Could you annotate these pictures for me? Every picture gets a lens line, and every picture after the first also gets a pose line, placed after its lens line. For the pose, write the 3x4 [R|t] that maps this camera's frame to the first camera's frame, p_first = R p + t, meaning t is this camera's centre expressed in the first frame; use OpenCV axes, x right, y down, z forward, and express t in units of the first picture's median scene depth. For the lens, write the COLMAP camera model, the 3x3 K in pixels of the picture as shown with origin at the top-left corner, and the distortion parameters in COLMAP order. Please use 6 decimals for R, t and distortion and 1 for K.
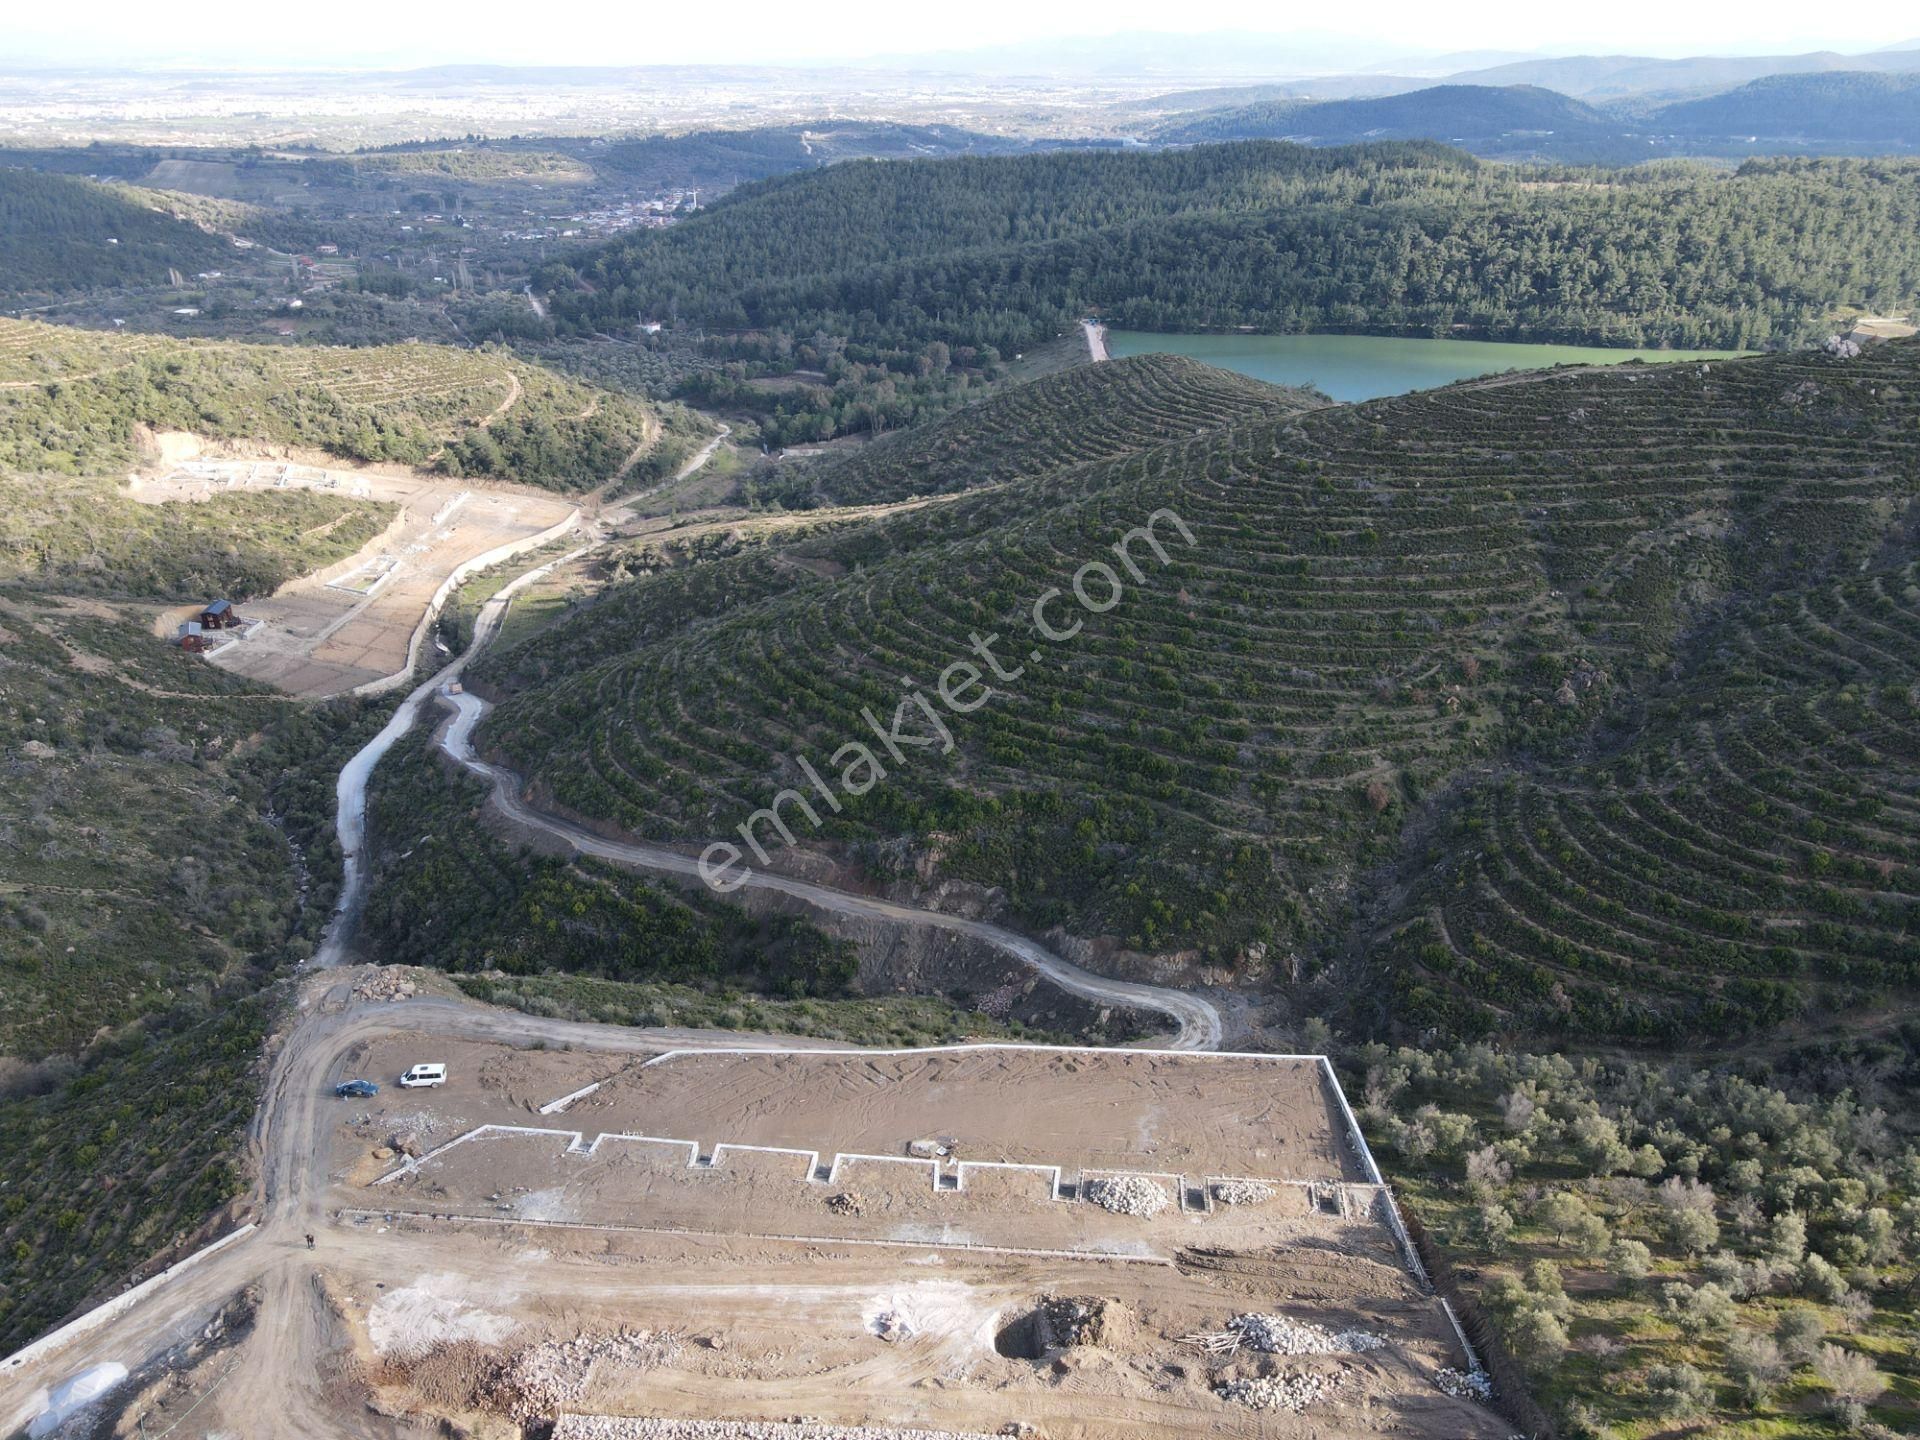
lens RADIAL K [[1406.6, 0, 950.2], [0, 1406.6, 713.8], [0, 0, 1]] dist [0.007606, 0.013307]
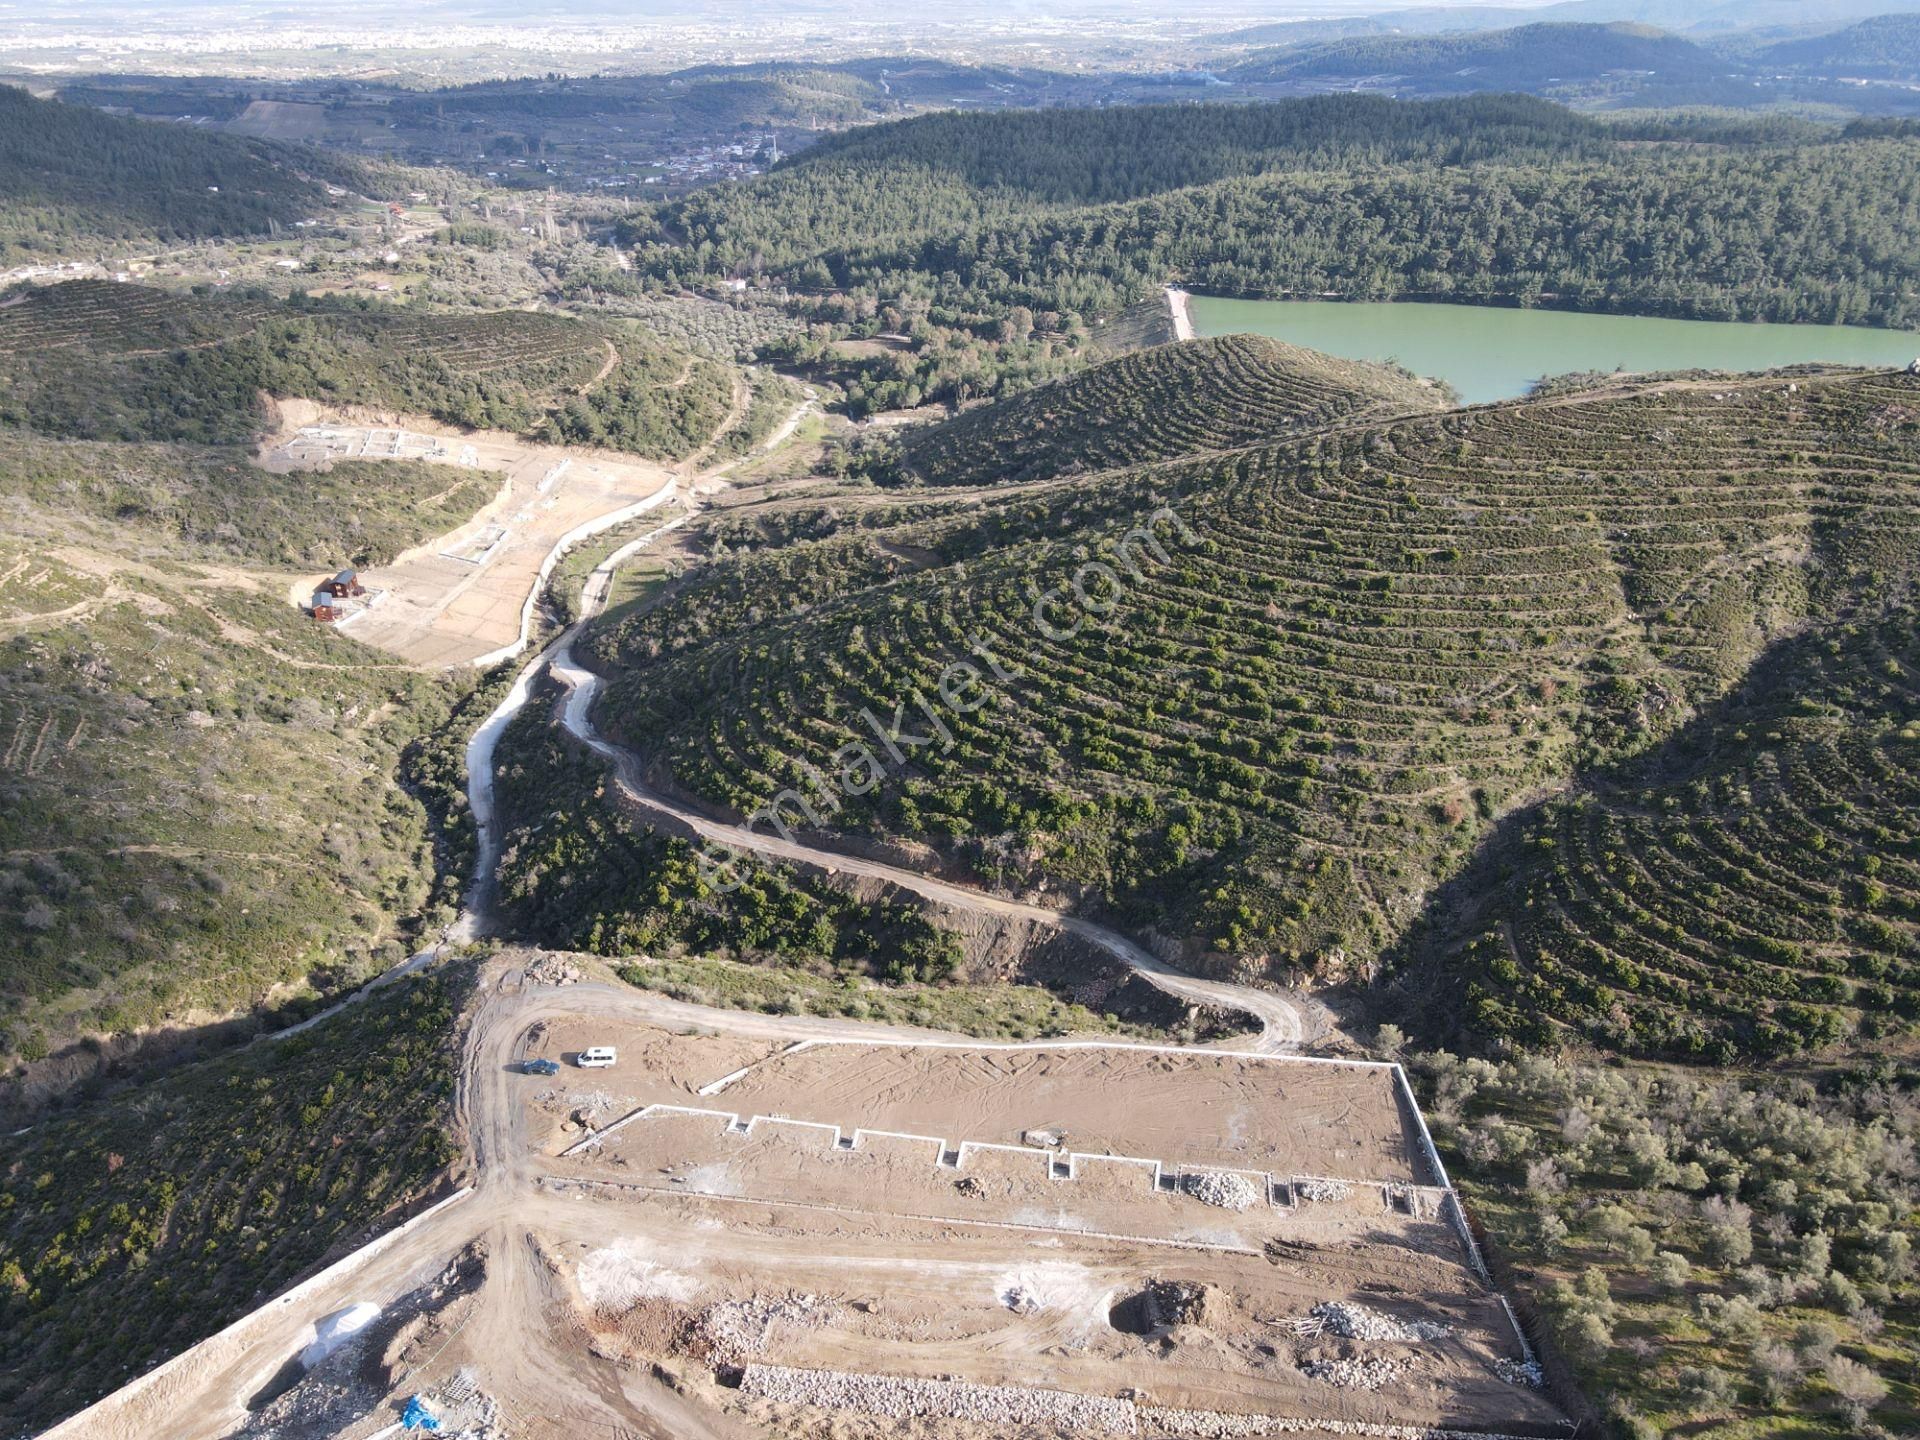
lens RADIAL K [[1406.6, 0, 950.2], [0, 1406.6, 713.8], [0, 0, 1]] dist [0.007606, 0.013307]
pose [[0.998796, 0.023351, -0.043149, -0.026813], [-0.021530, 0.998877, 0.042209, -0.043199], [0.044086, -0.041229, 0.998177, -0.064586]]
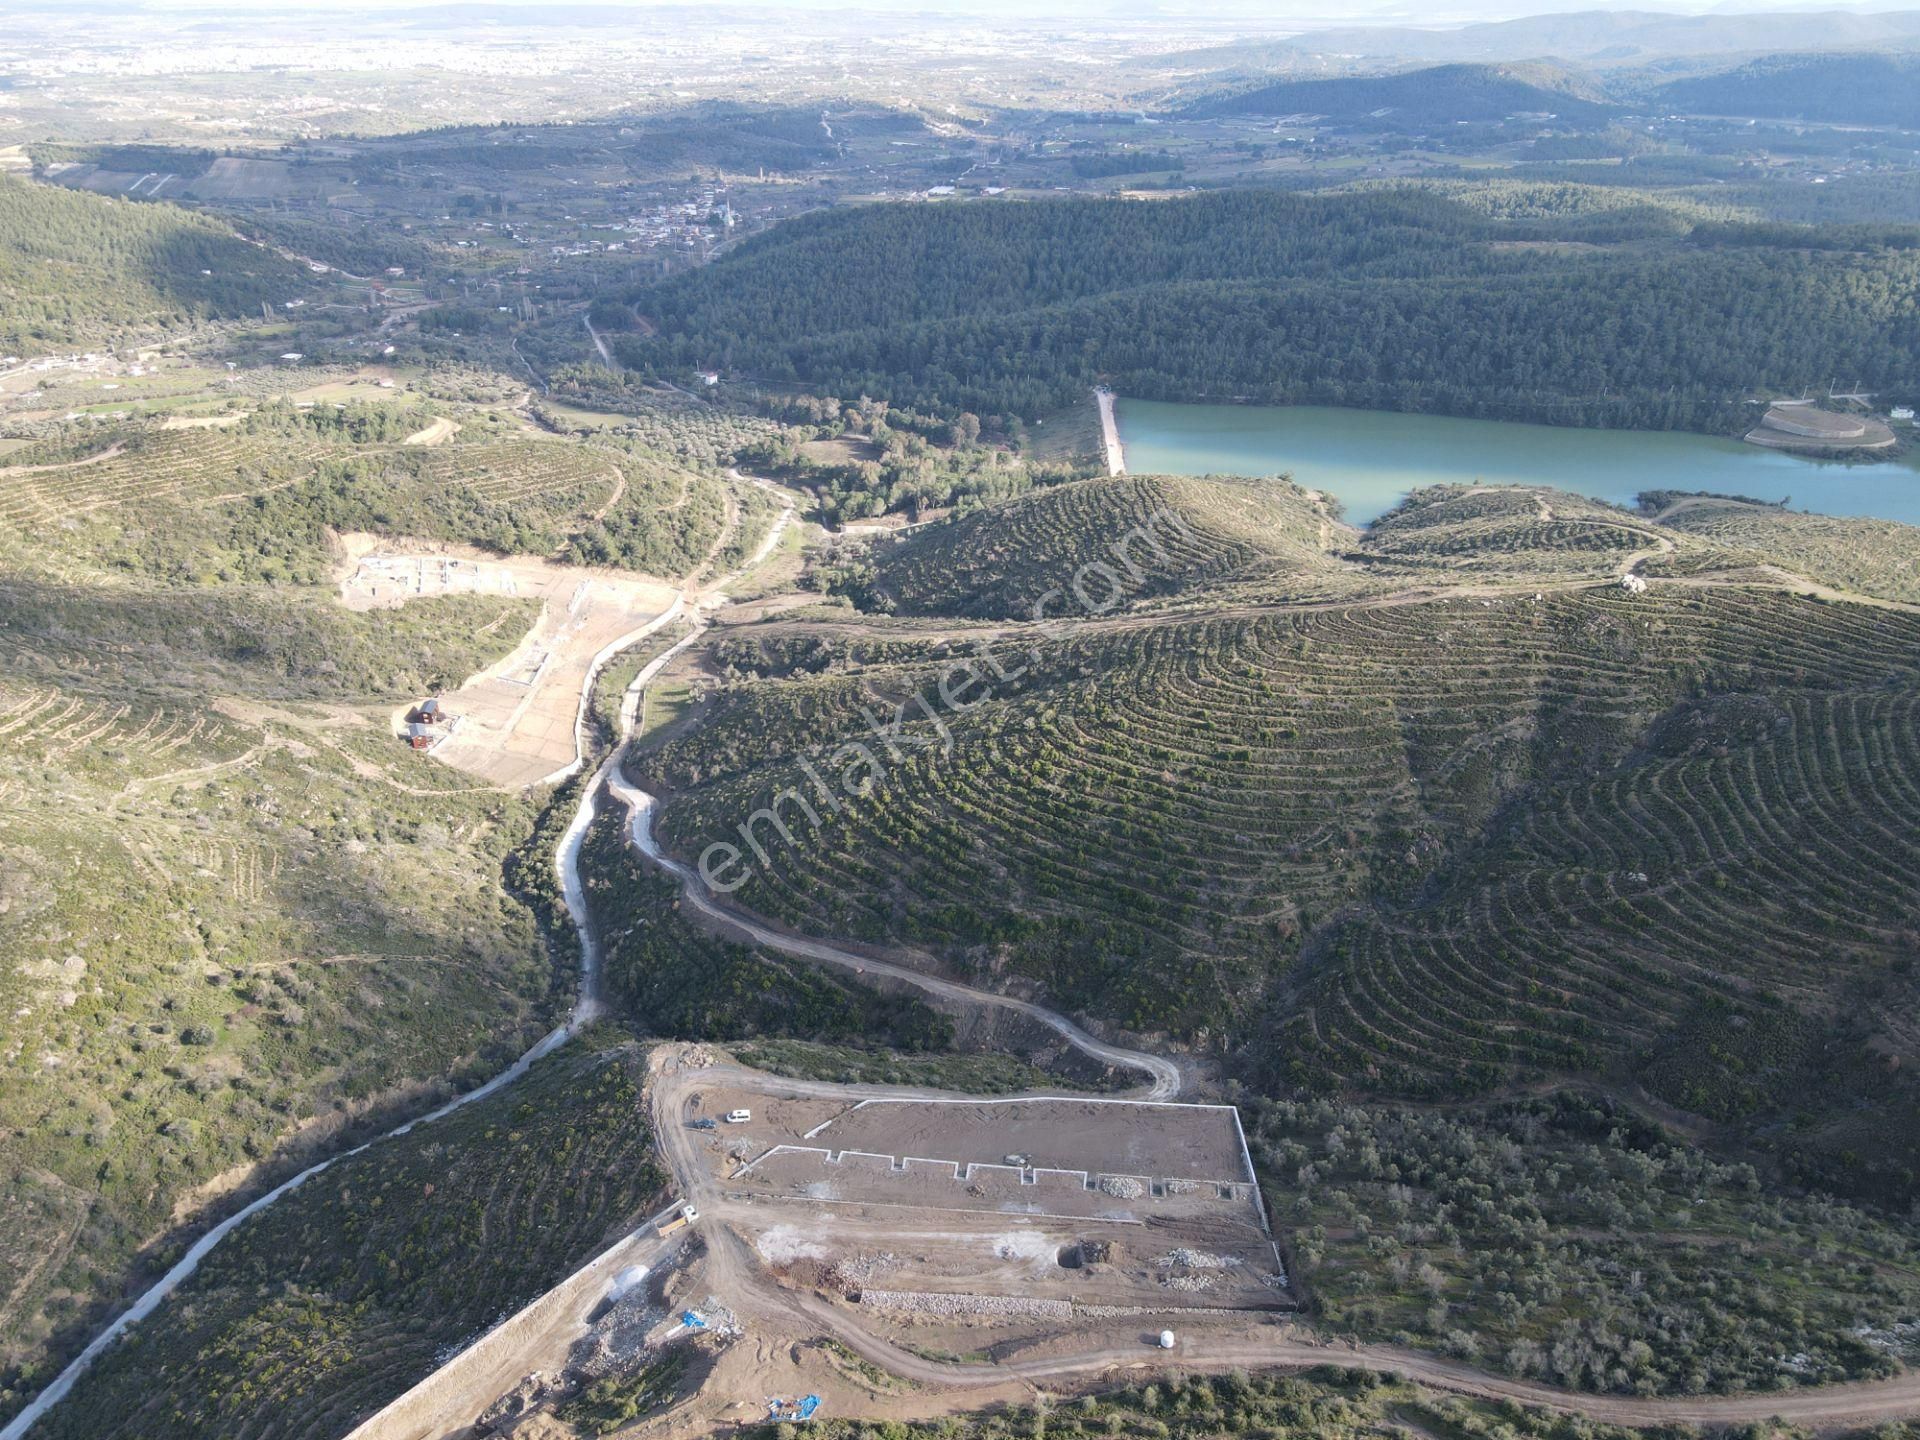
lens RADIAL K [[1408.9, 0, 948.9], [0, 1408.9, 714.3], [0, 0, 1]] dist [-0.002154, 0.030732]
pose [[0.999956, 0.008828, -0.003175, -0.057566], [-0.008690, 0.999112, 0.041217, -0.199235], [0.003536, -0.041187, 0.999145, -0.468724]]
